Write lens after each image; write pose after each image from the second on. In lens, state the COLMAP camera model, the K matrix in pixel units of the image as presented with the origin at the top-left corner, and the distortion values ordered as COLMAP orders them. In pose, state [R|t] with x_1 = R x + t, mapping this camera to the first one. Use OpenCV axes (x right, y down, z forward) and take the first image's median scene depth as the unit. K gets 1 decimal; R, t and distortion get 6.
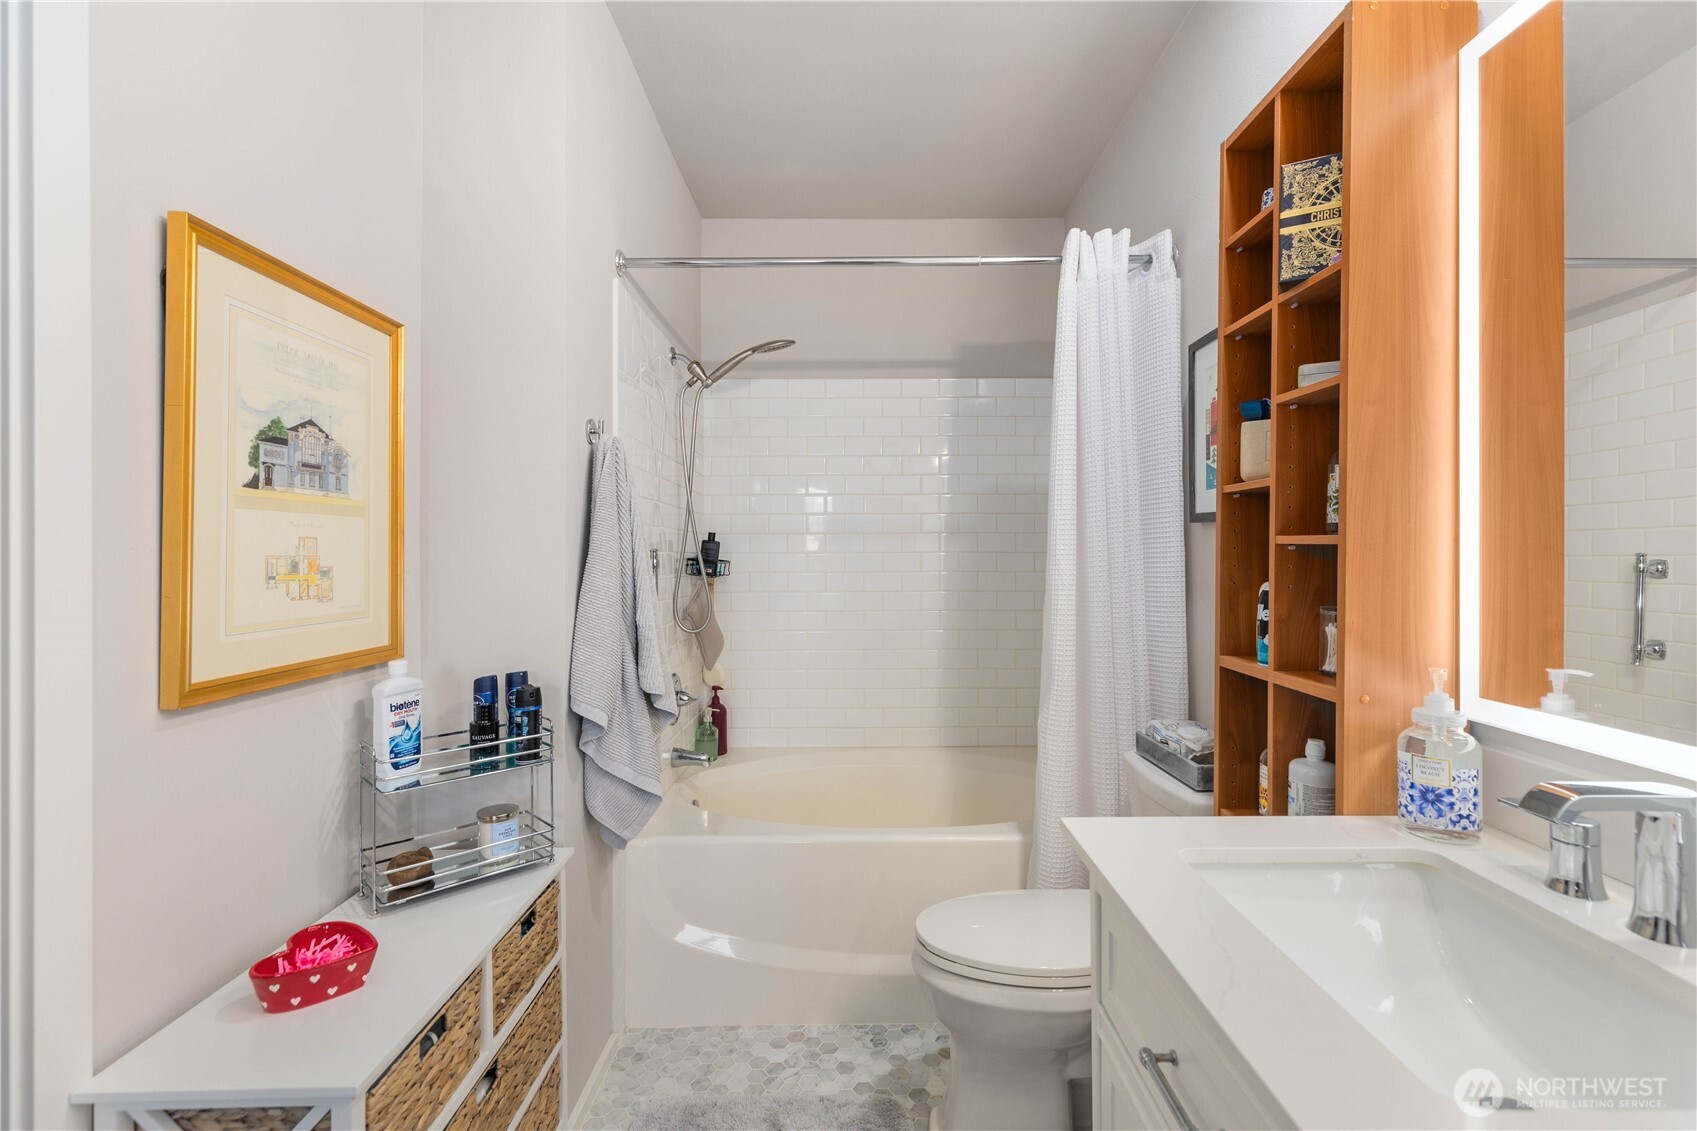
lens RADIAL K [[758.9, 0, 855.8], [0, 758.9, 551.4], [0, 0, 1]] dist [0.002603, -0.000354]
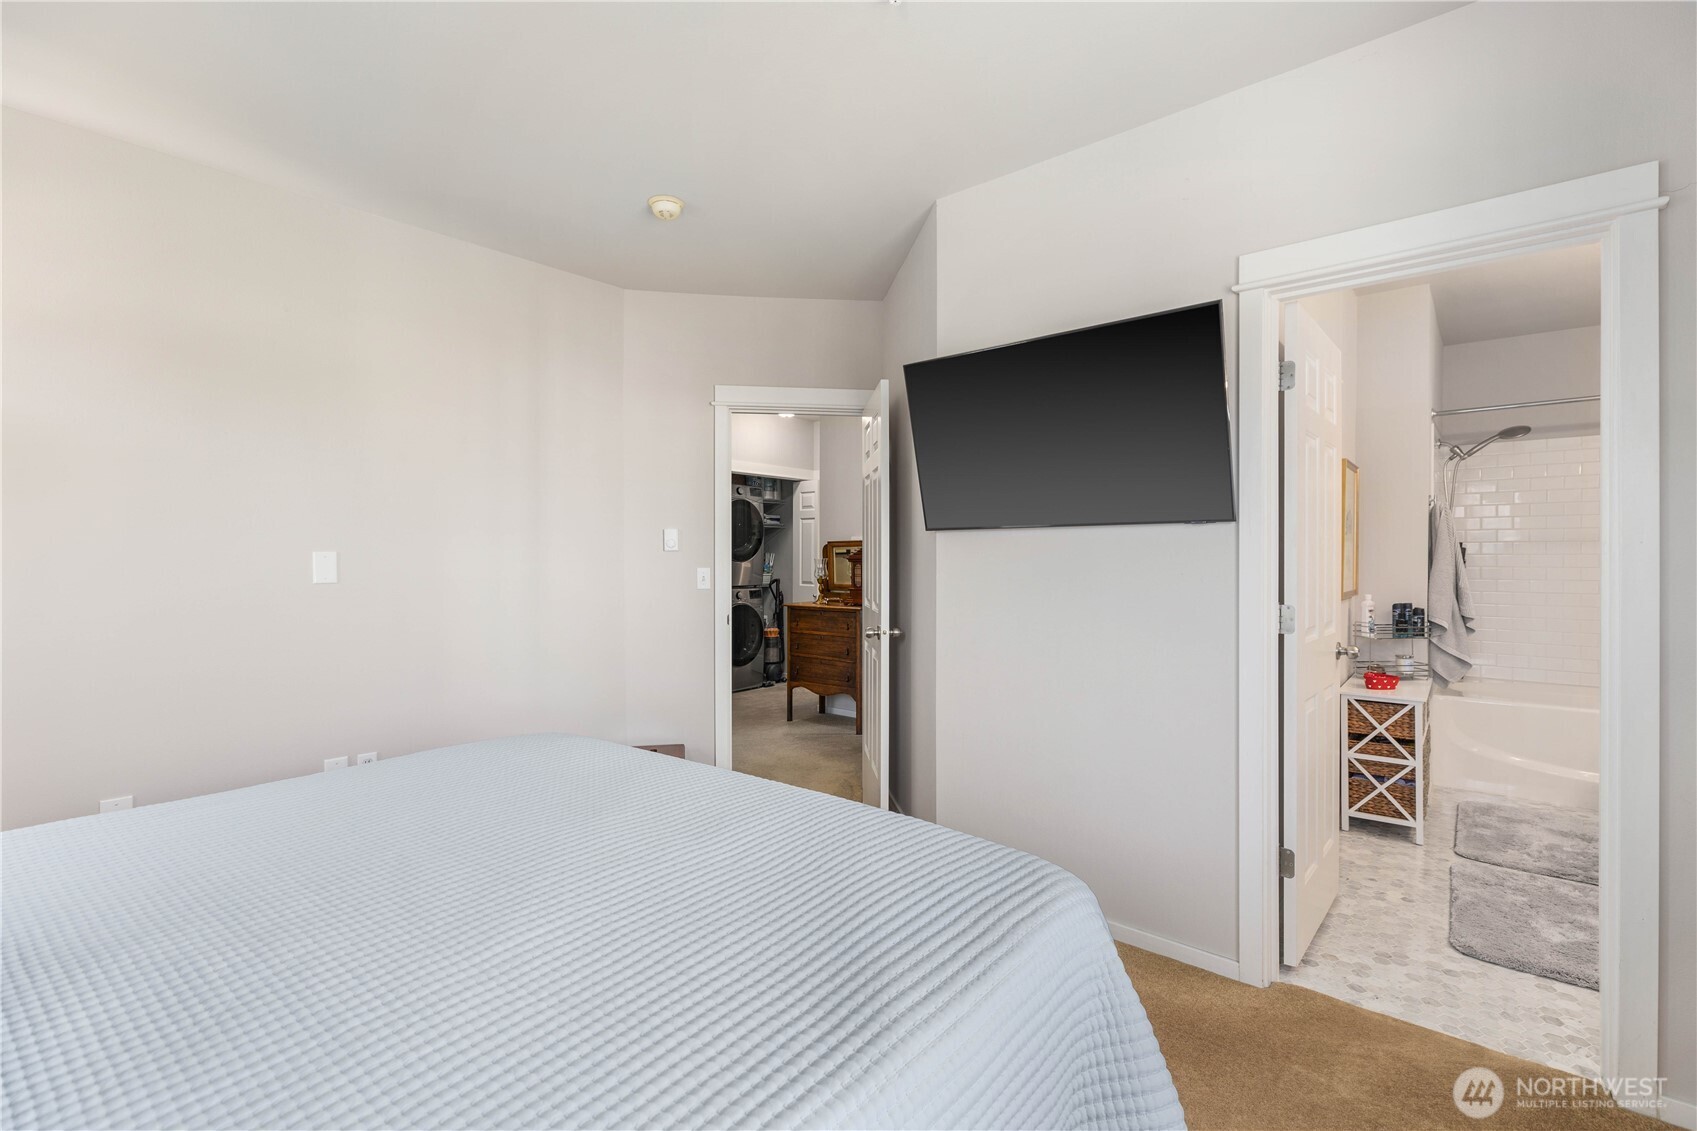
lens RADIAL K [[758.9, 0, 859.3], [0, 758.9, 560.1], [0, 0, 1]] dist [0.002603, -0.000354]
pose [[0.765767, 0.004516, -0.643102, -0.239441], [0.004178, 0.999919, 0.011996, -0.019951], [0.643105, -0.011874, 0.765686, -2.197738]]
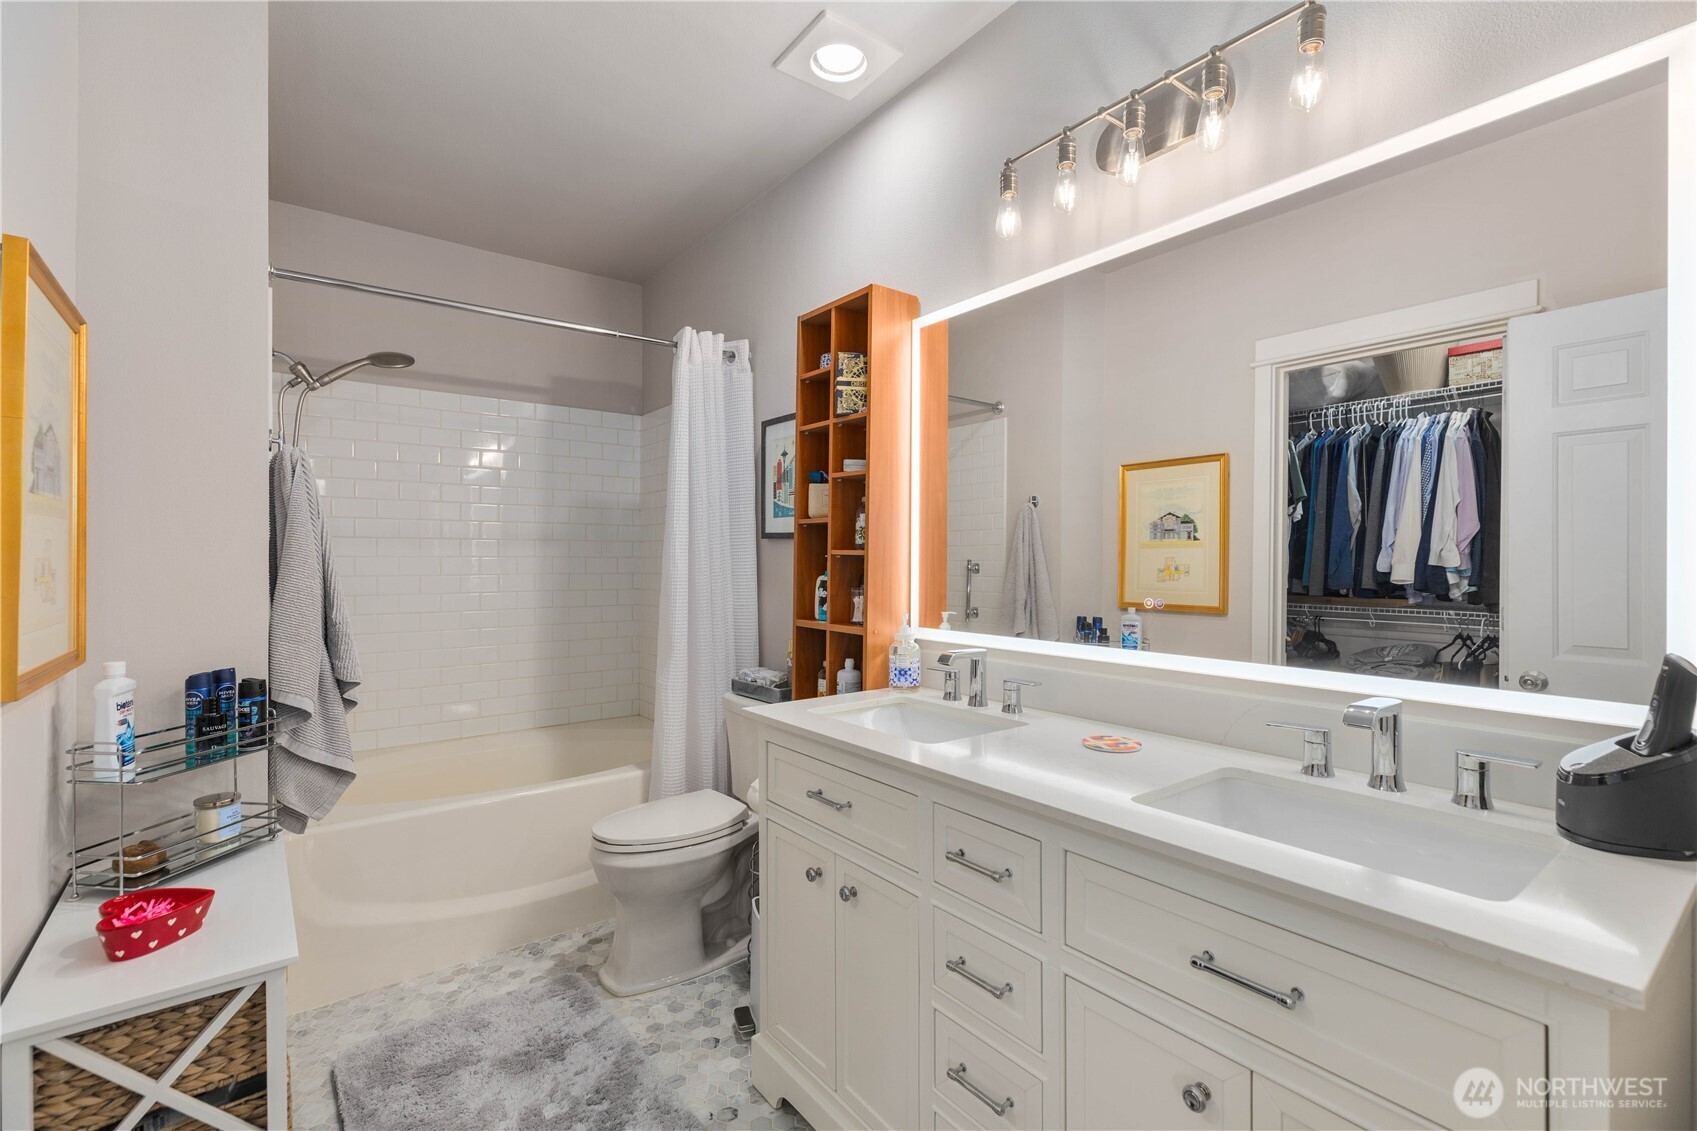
lens RADIAL K [[758.9, 0, 854.5], [0, 758.9, 562.3], [0, 0, 1]] dist [0.002603, -0.000354]
pose [[0.793493, 0.001483, 0.608578, -0.423497], [-0.006521, 0.999960, 0.006065, -0.001845], [-0.608545, -0.008781, 0.793471, -0.397769]]
